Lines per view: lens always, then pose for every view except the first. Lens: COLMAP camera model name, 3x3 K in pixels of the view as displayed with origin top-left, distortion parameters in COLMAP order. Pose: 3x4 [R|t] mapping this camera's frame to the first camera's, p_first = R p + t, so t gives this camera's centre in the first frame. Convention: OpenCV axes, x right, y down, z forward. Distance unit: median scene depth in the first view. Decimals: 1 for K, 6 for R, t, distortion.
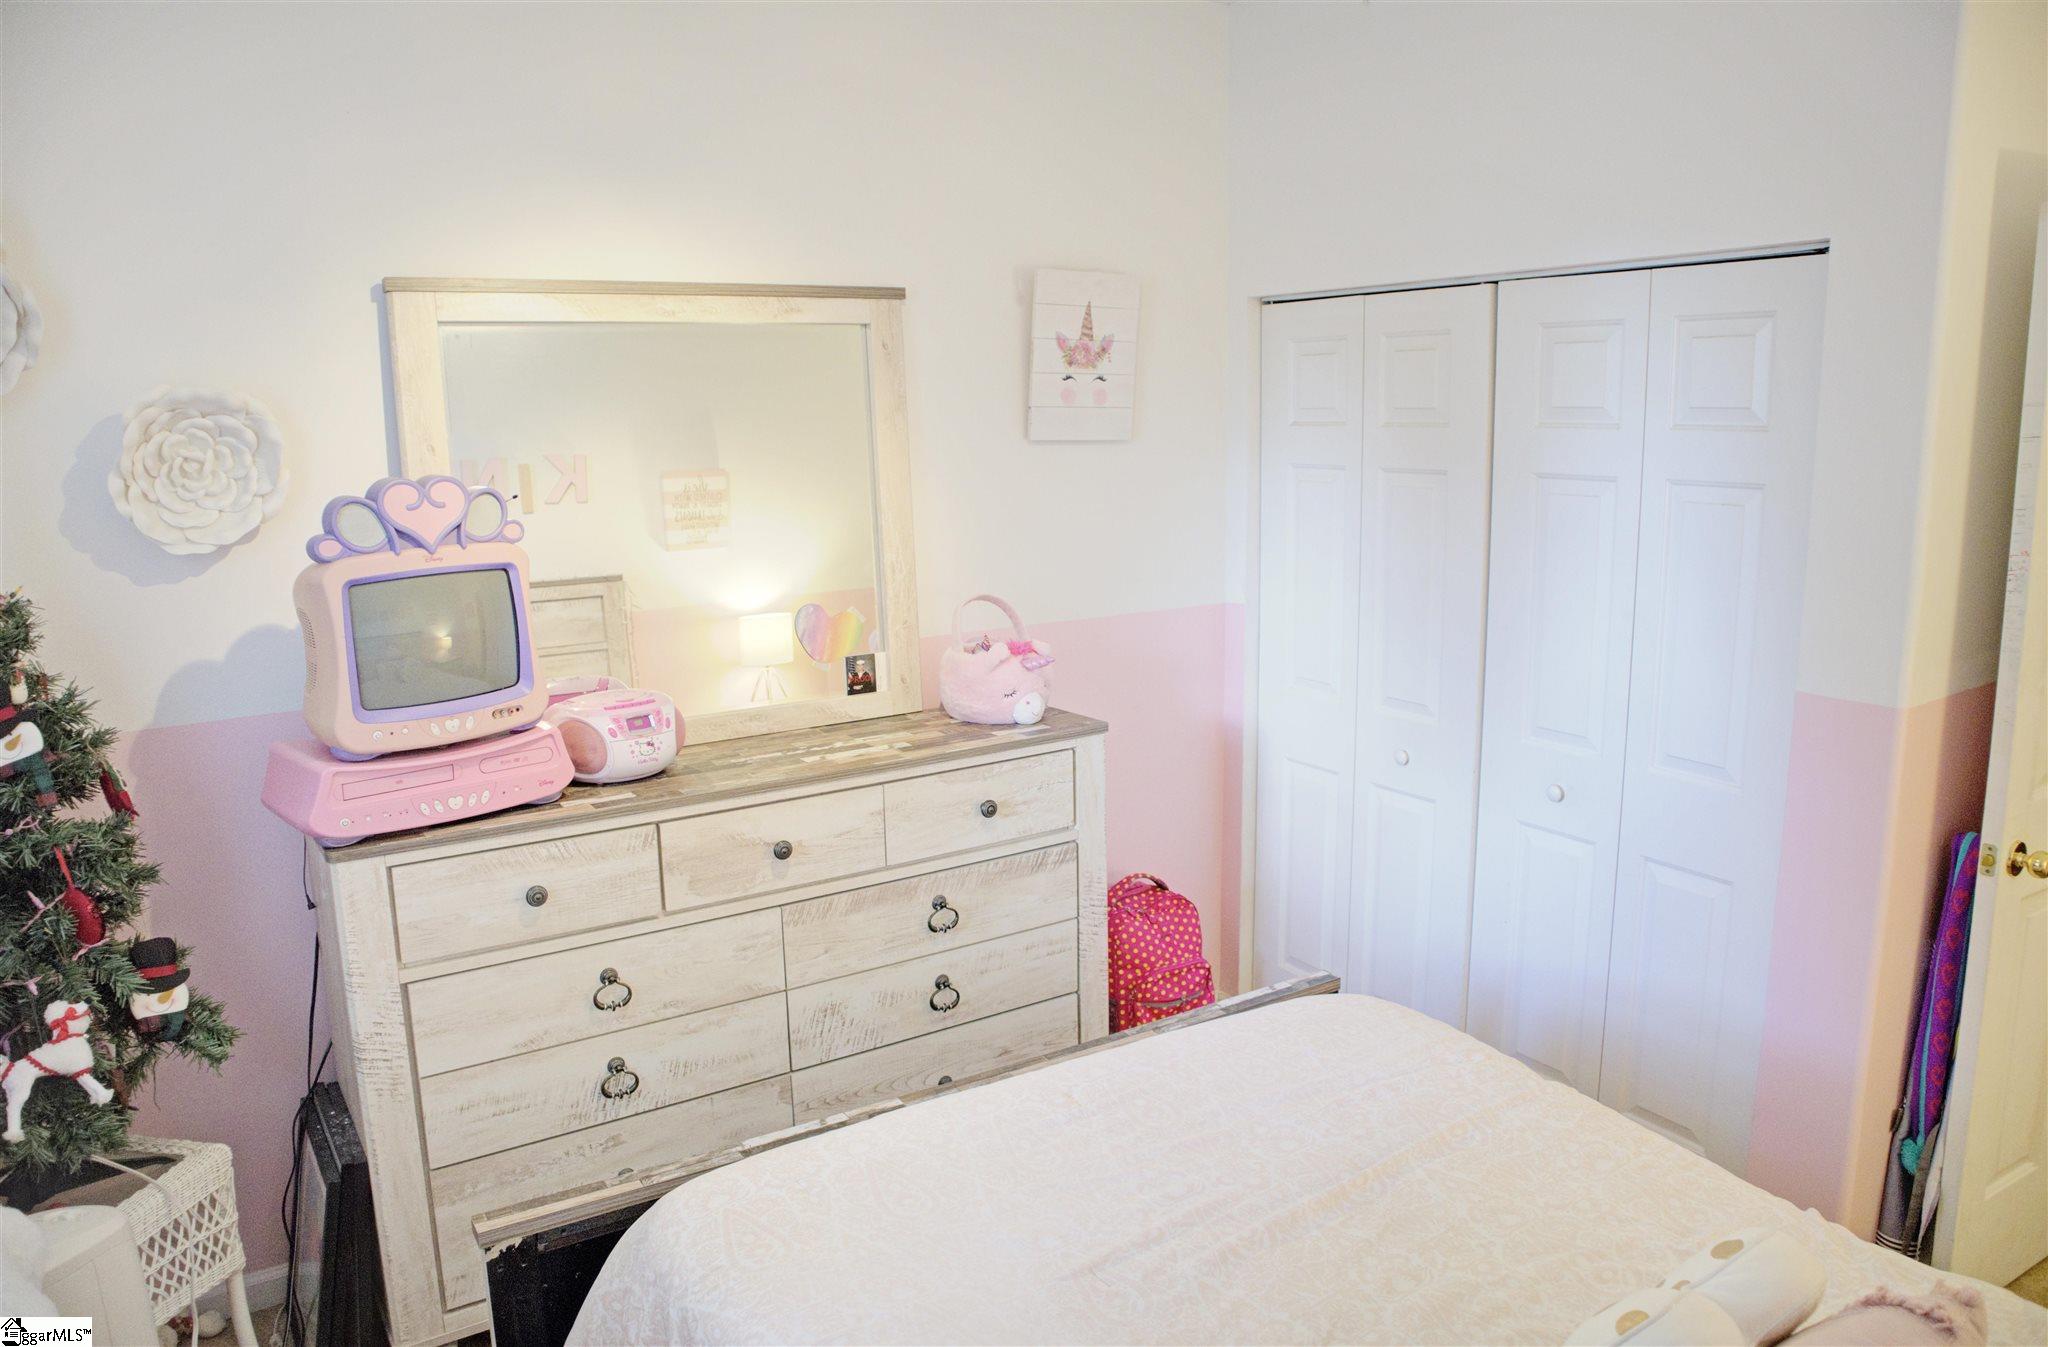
lens RADIAL K [[1432.5, 0, 1024.0], [0, 1432.5, 673.5], [0, 0, 1]] dist [-0.072204, 0.000405]
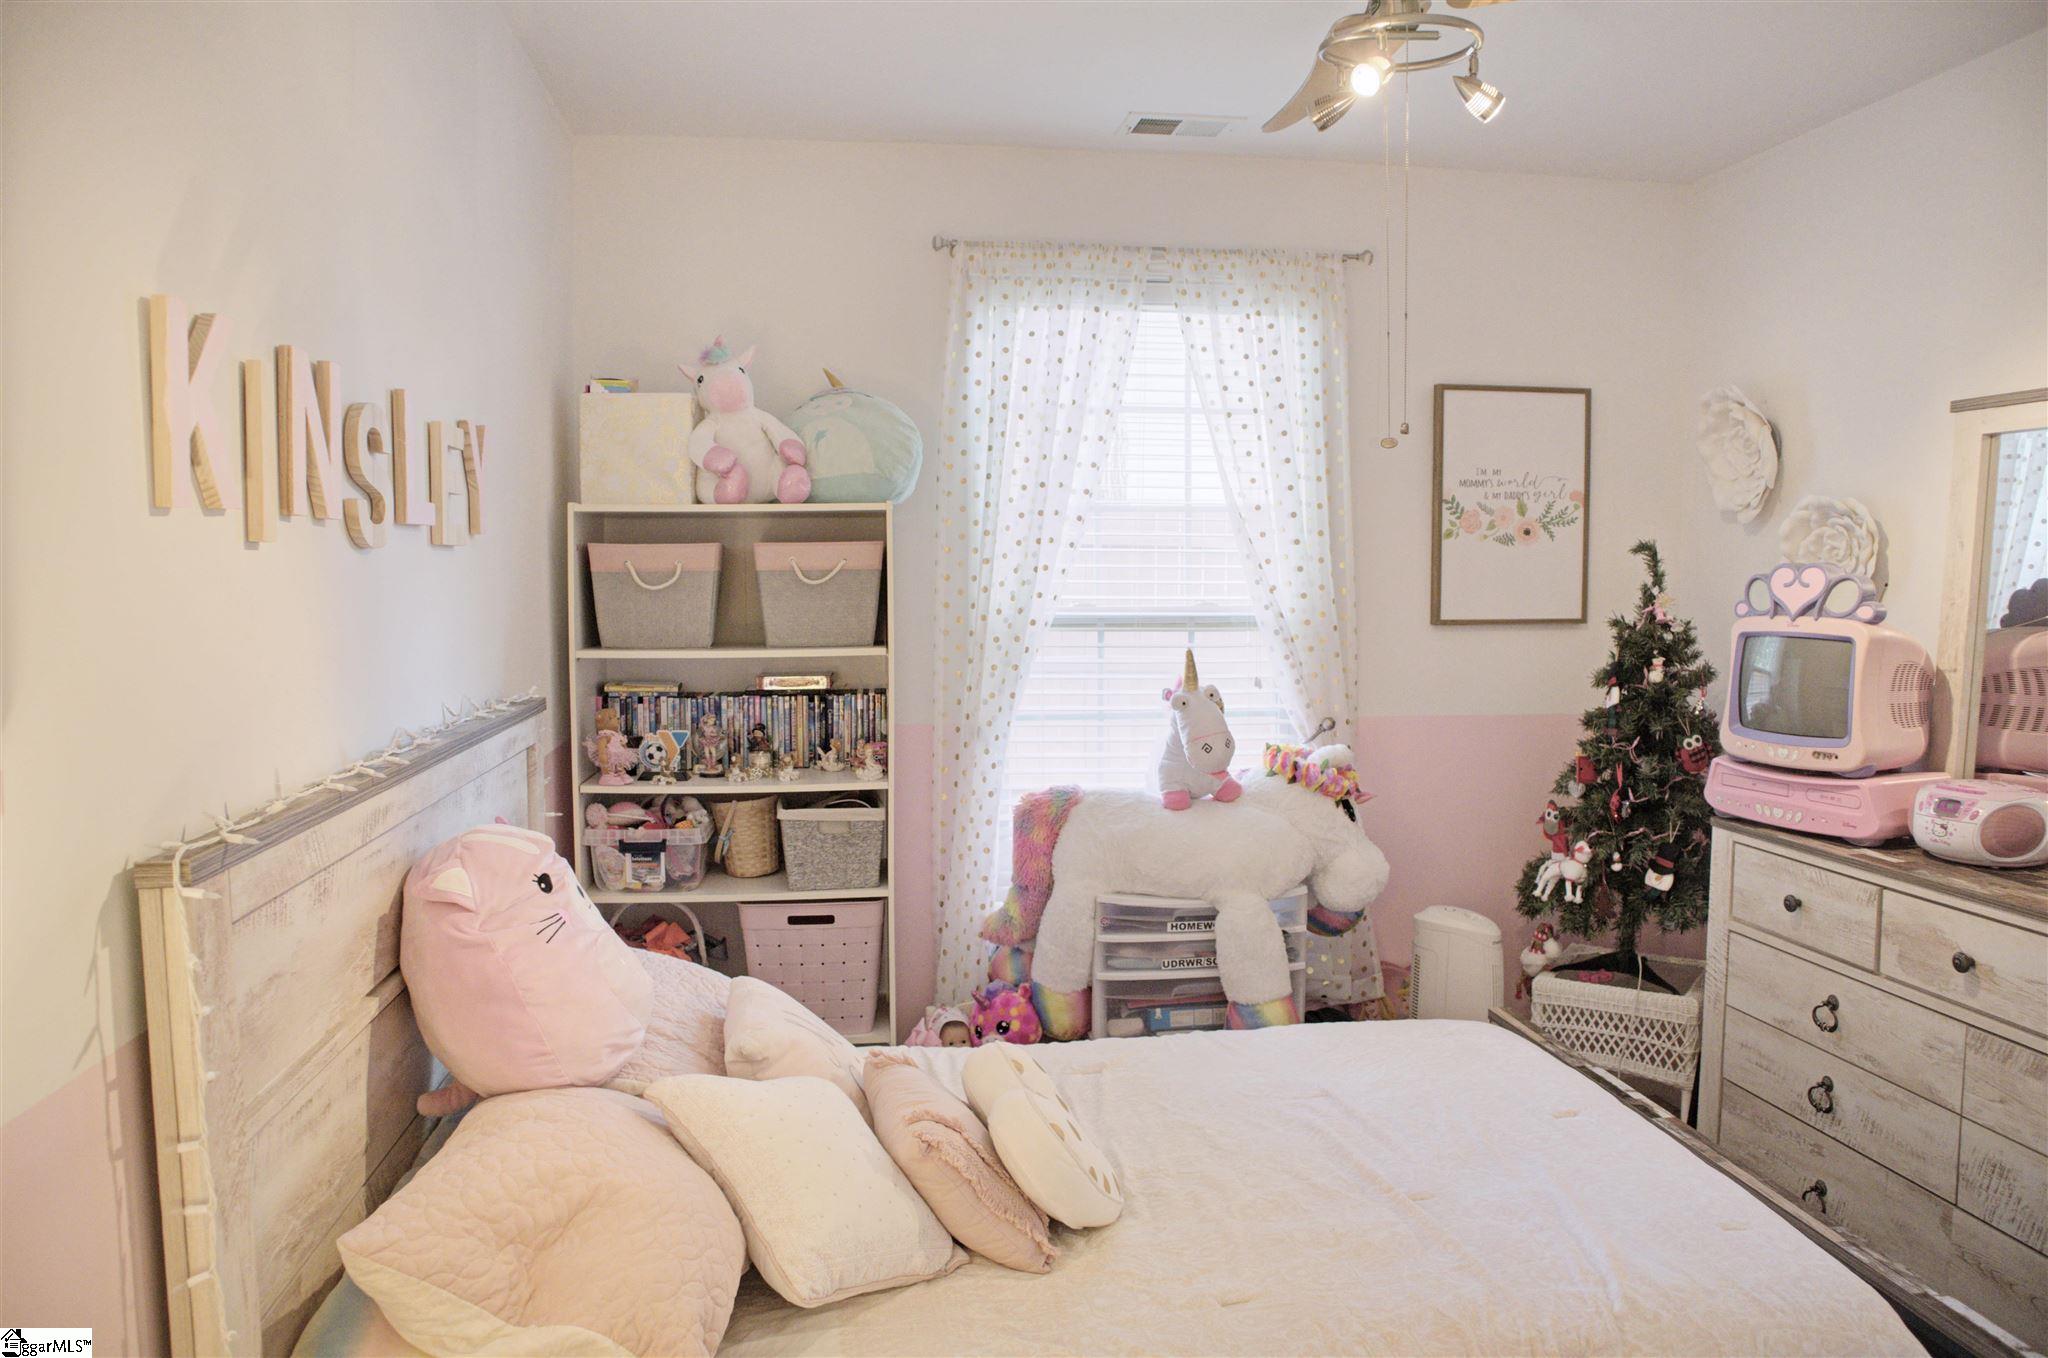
lens RADIAL K [[1441.4, 0, 980.0], [0, 1441.4, 655.4], [0, 0, 1]] dist [-0.127218, 0.105131]
pose [[-0.422596, 0.082856, -0.902523, 1.005068], [-0.151202, 0.975411, 0.160346, -0.137523], [0.893617, 0.204225, -0.399677, 0.793772]]
